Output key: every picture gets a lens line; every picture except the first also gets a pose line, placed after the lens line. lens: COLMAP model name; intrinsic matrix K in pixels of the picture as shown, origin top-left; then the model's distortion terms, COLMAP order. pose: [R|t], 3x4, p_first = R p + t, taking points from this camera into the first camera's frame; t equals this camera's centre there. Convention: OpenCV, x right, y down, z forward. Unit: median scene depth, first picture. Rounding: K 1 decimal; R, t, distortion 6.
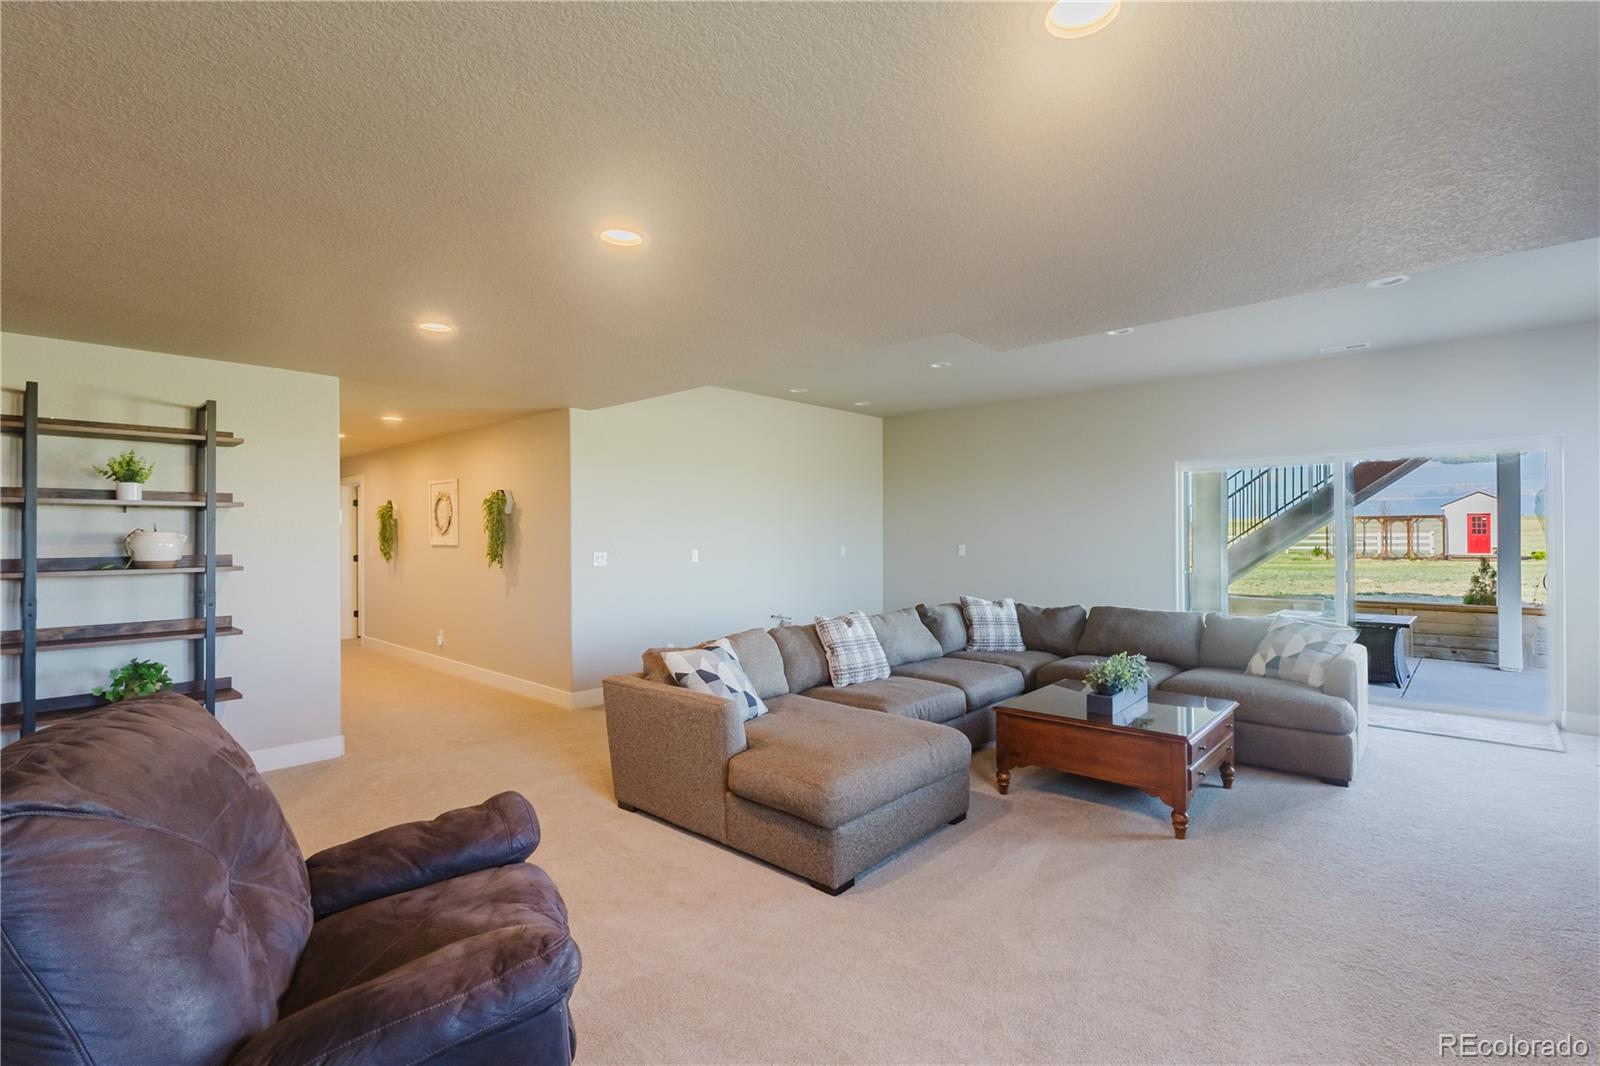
lens RADIAL K [[734.5, 0, 803.6], [0, 734.5, 530.6], [0, 0, 1]] dist [0.001709, 0.001460]
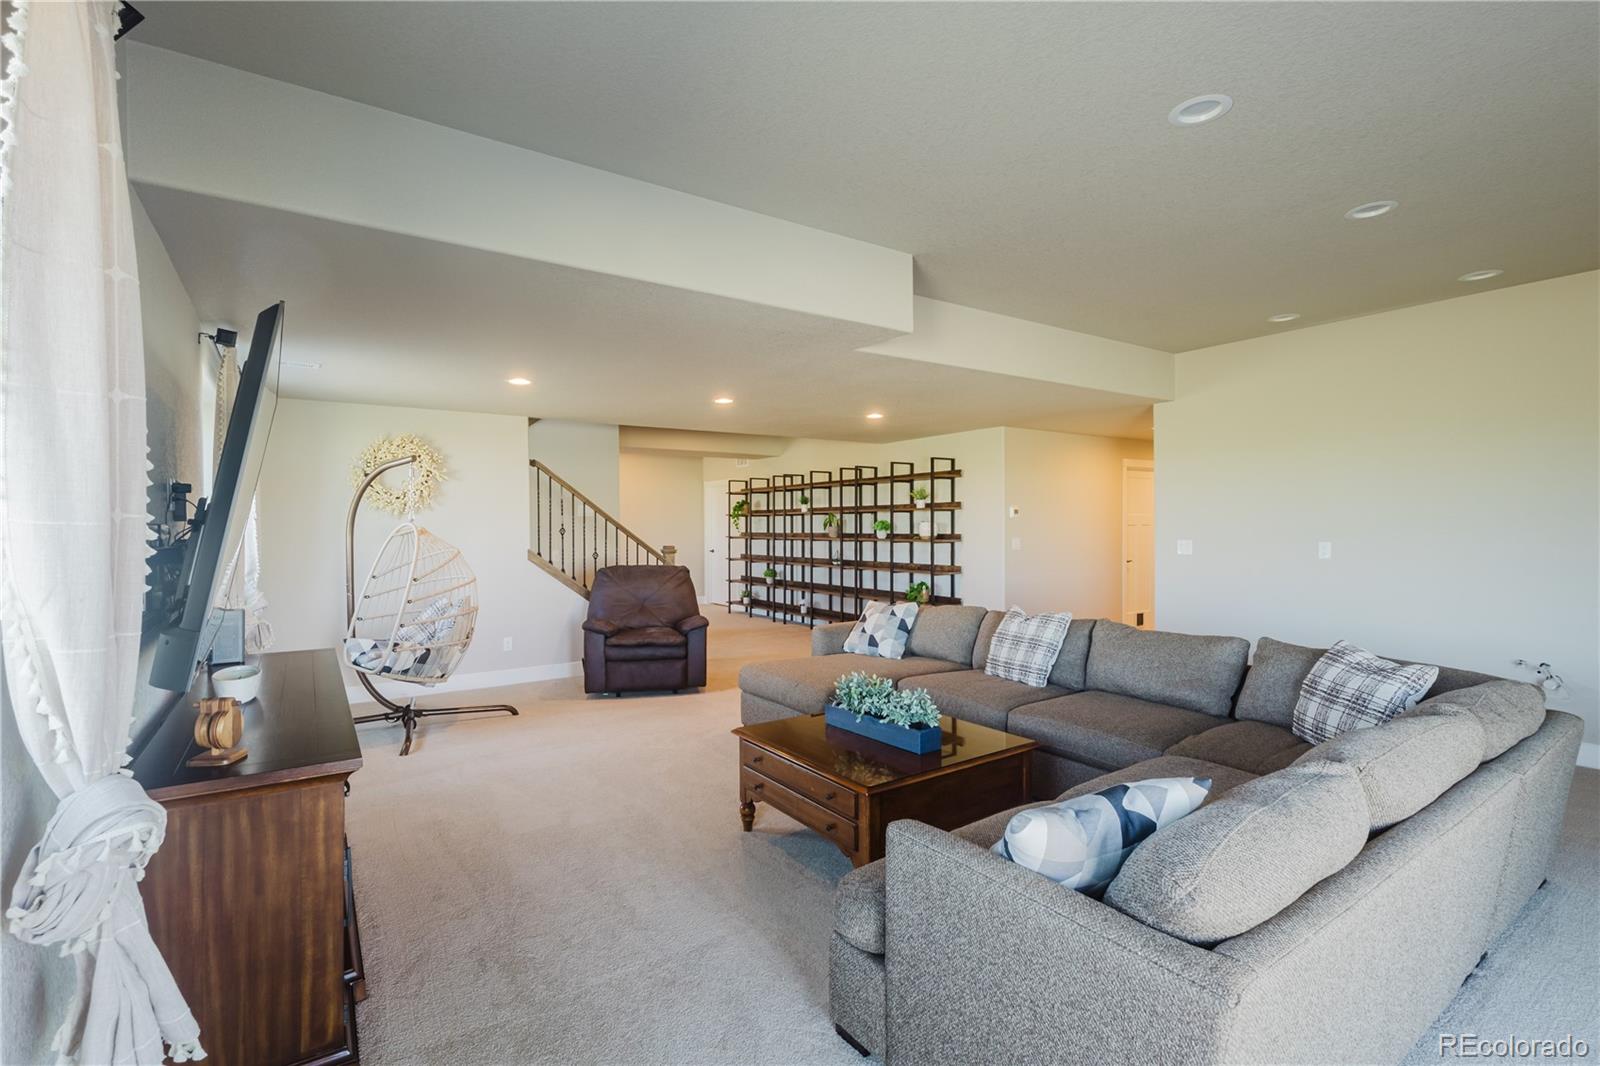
lens RADIAL K [[734.5, 0, 804.3], [0, 734.5, 530.4], [0, 0, 1]] dist [0.001709, 0.001460]
pose [[-0.238417, 0.018129, -0.970994, 0.730821], [0.012932, 0.999796, 0.015492, -0.005665], [0.971077, -0.008863, -0.238603, 0.653923]]
